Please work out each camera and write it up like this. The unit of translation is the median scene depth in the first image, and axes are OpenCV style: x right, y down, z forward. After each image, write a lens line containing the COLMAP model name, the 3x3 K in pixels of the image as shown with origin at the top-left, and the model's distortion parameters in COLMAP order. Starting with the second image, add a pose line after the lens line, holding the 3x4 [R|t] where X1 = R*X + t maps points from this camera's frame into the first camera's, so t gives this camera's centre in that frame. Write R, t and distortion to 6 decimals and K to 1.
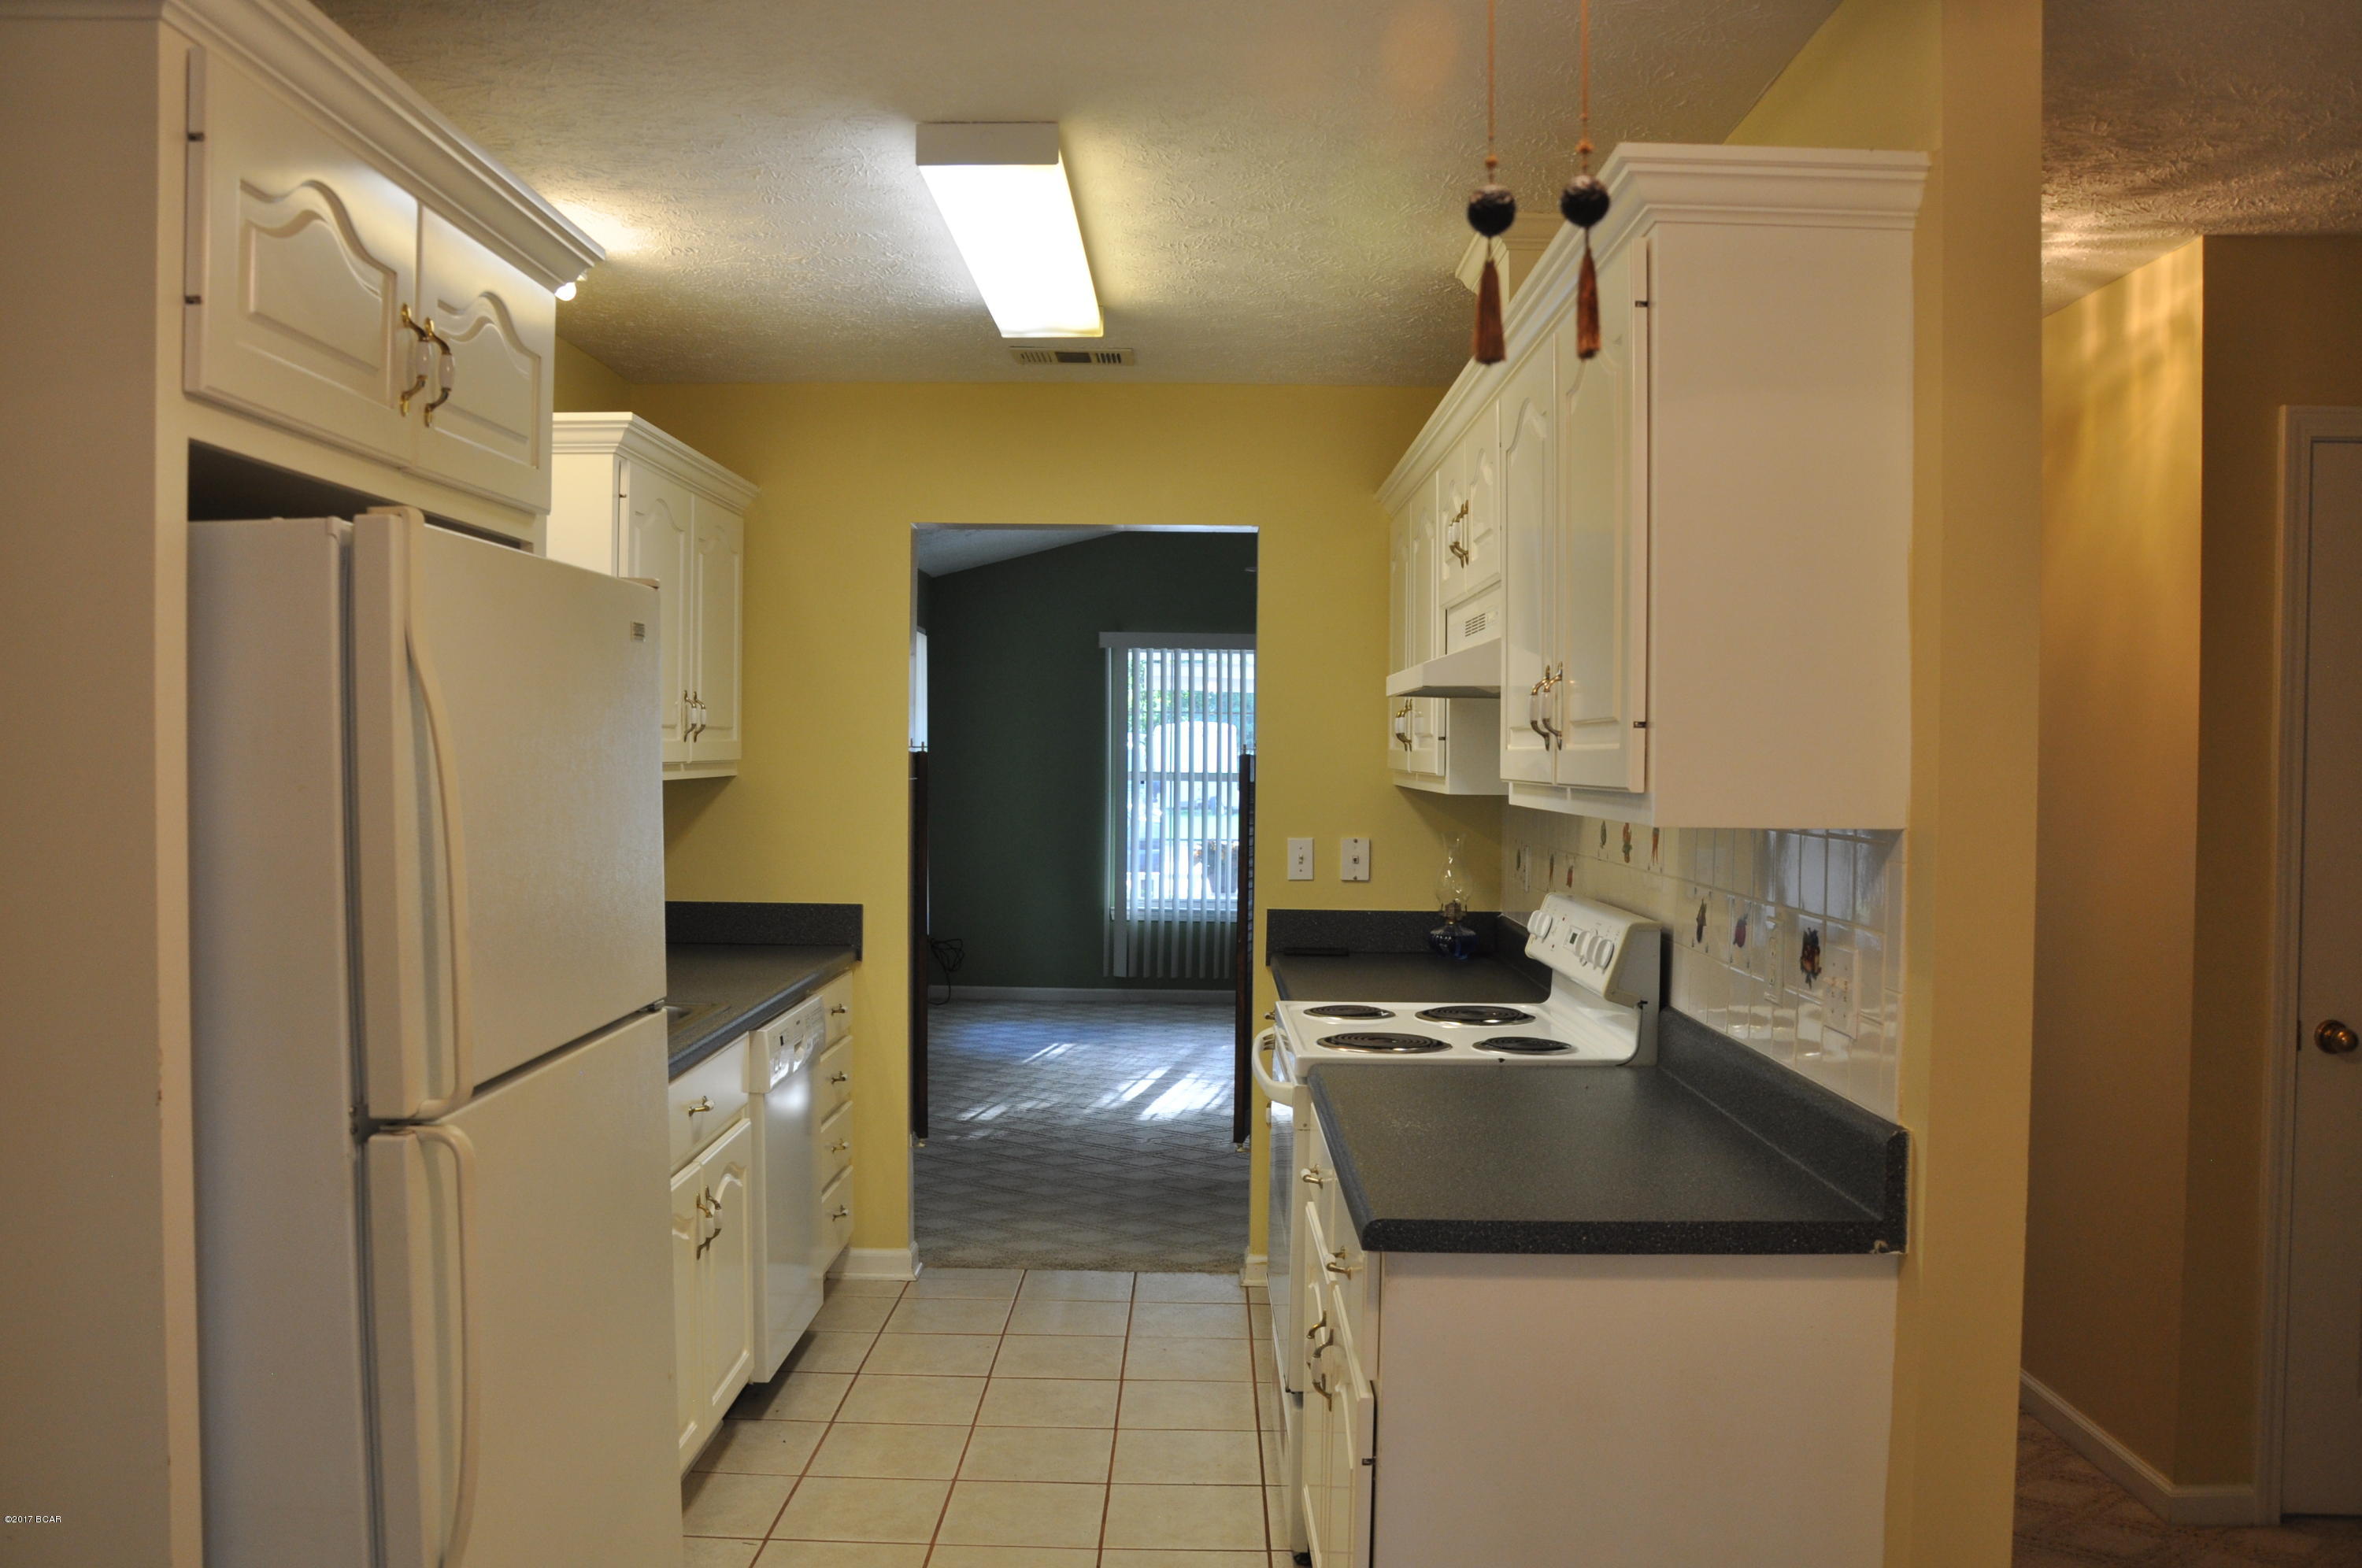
lens RADIAL K [[1806.5, 0, 1173.9], [0, 1806.5, 787.3], [0, 0, 1]] dist [-0.155638, 0.123002]
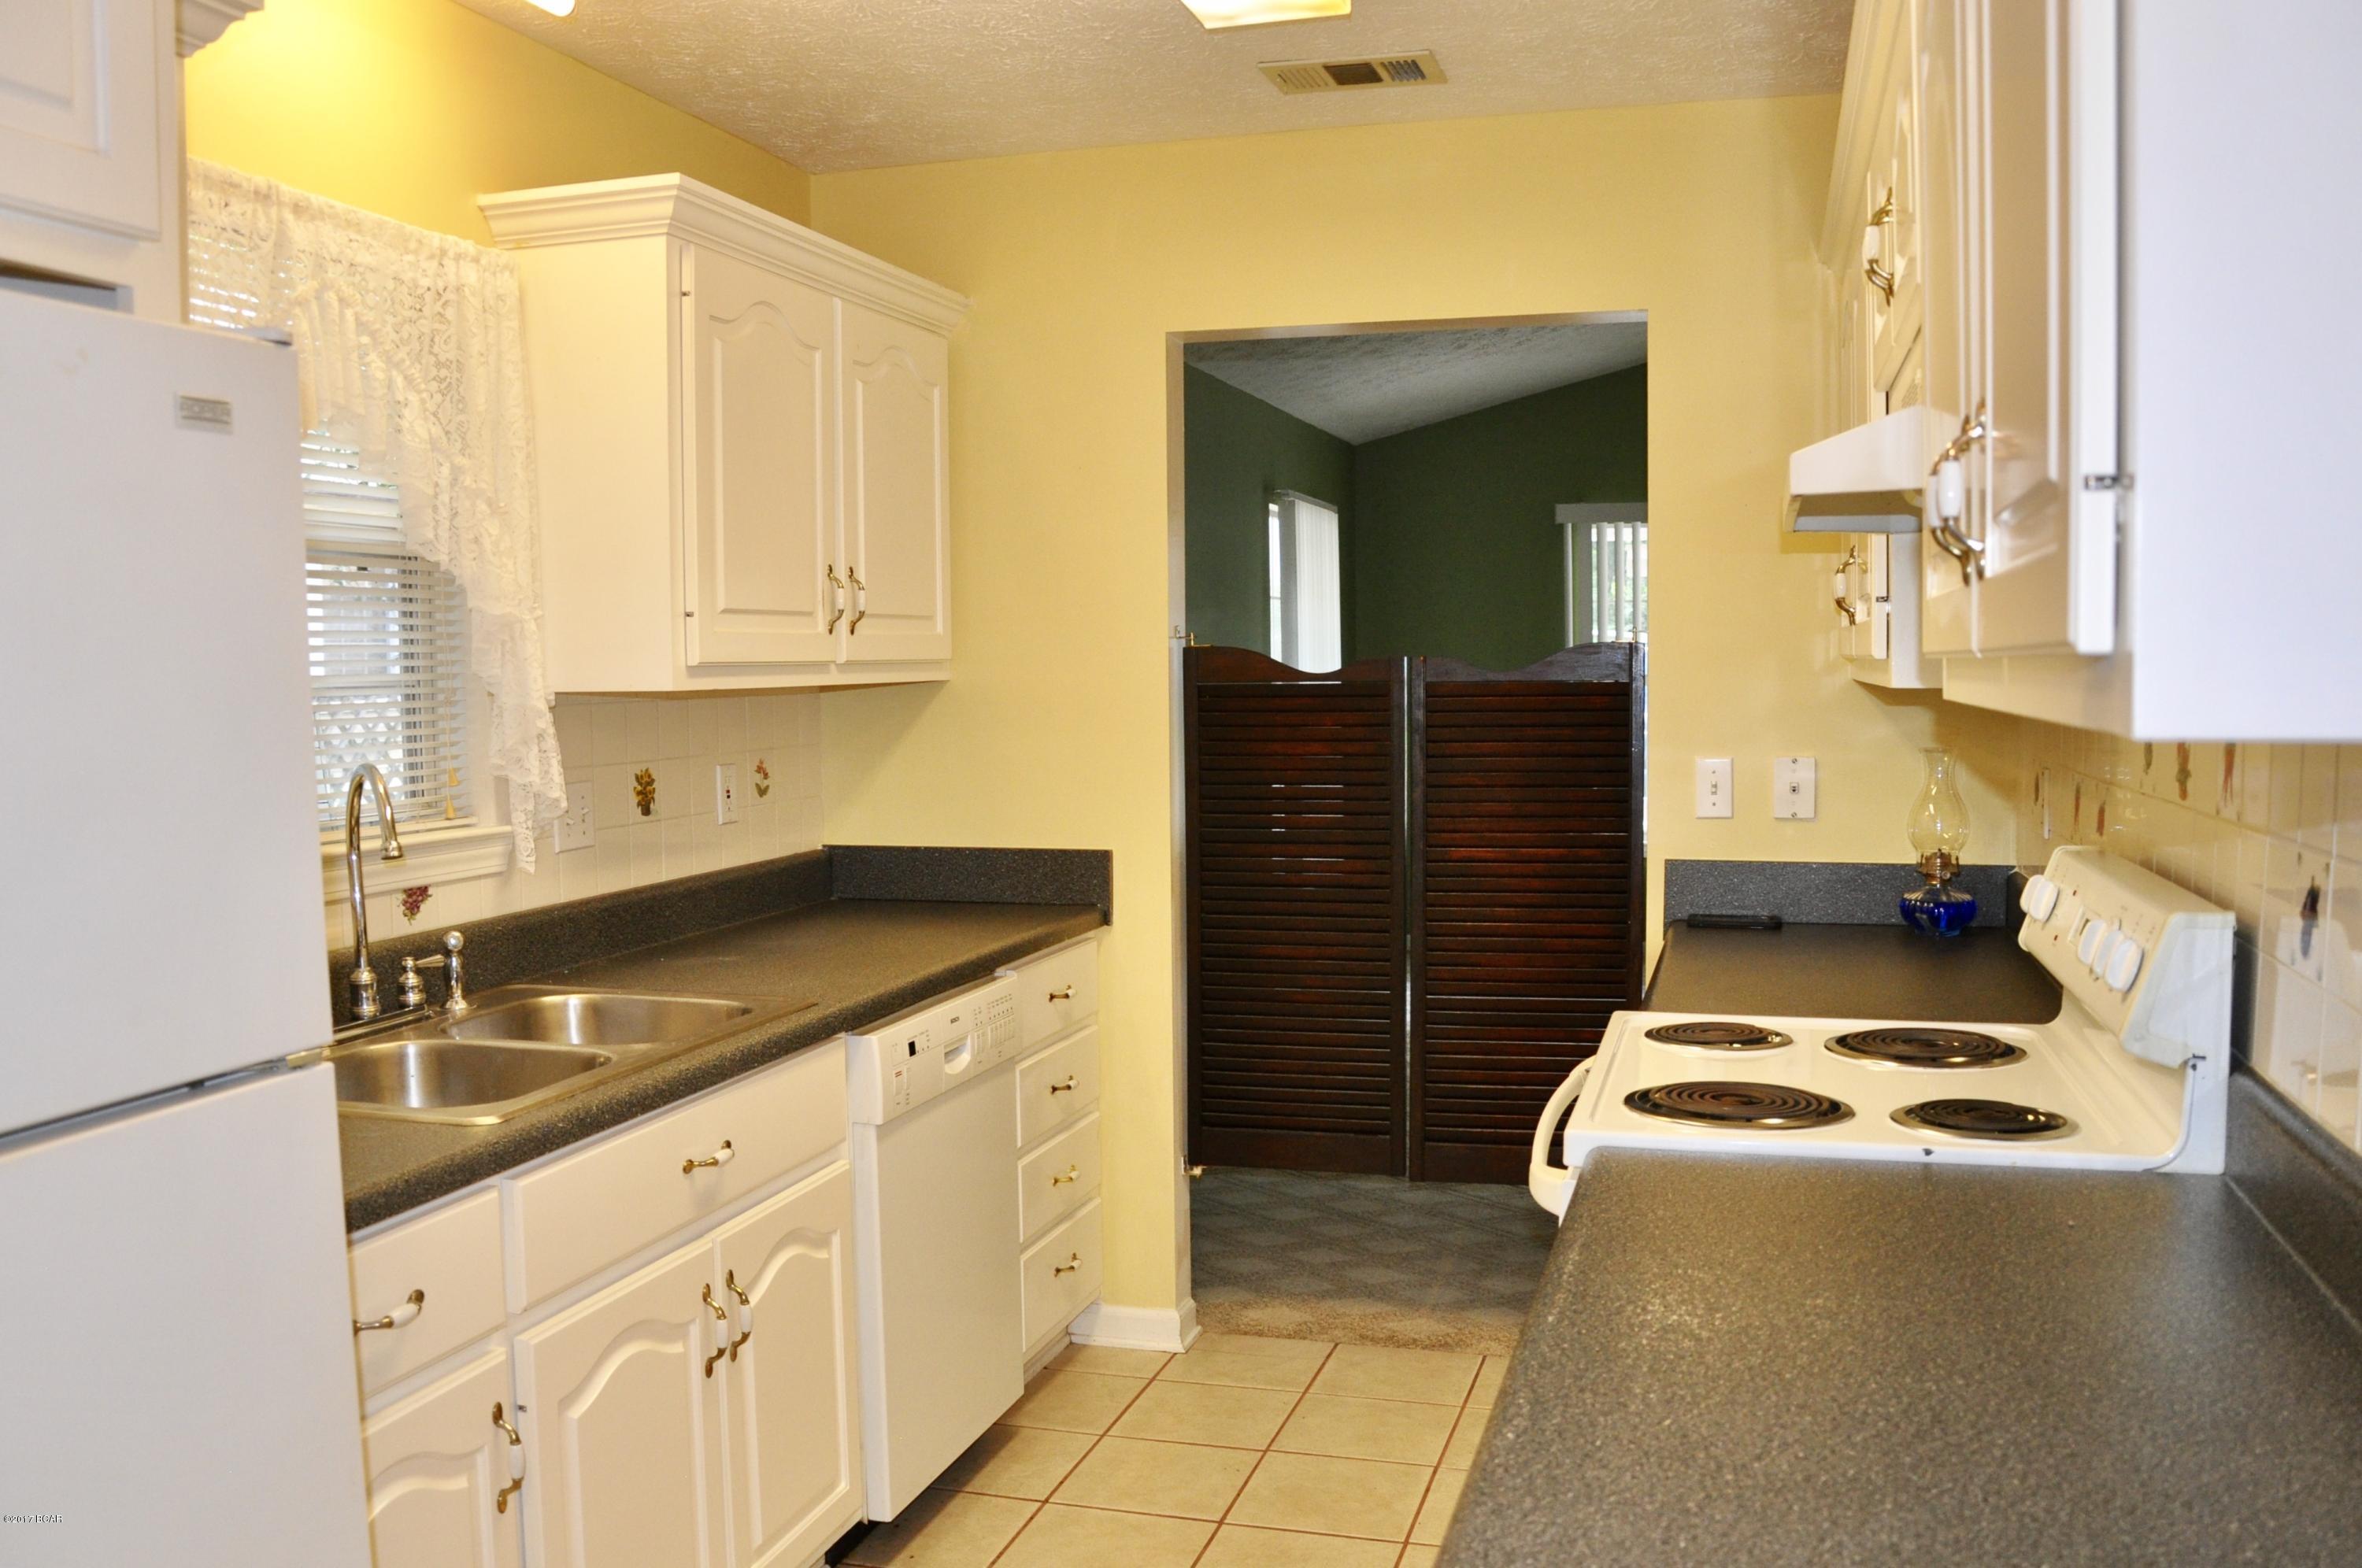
lens RADIAL K [[1968.8, 0, 1182.1], [0, 1968.8, 775.1], [0, 0, 1]] dist [-0.170879, 0.177704]
pose [[0.963352, -0.004282, -0.268207, 0.083173], [0.014512, 0.999240, 0.036170, 0.005715], [0.267848, -0.038737, 0.962682, 0.253613]]
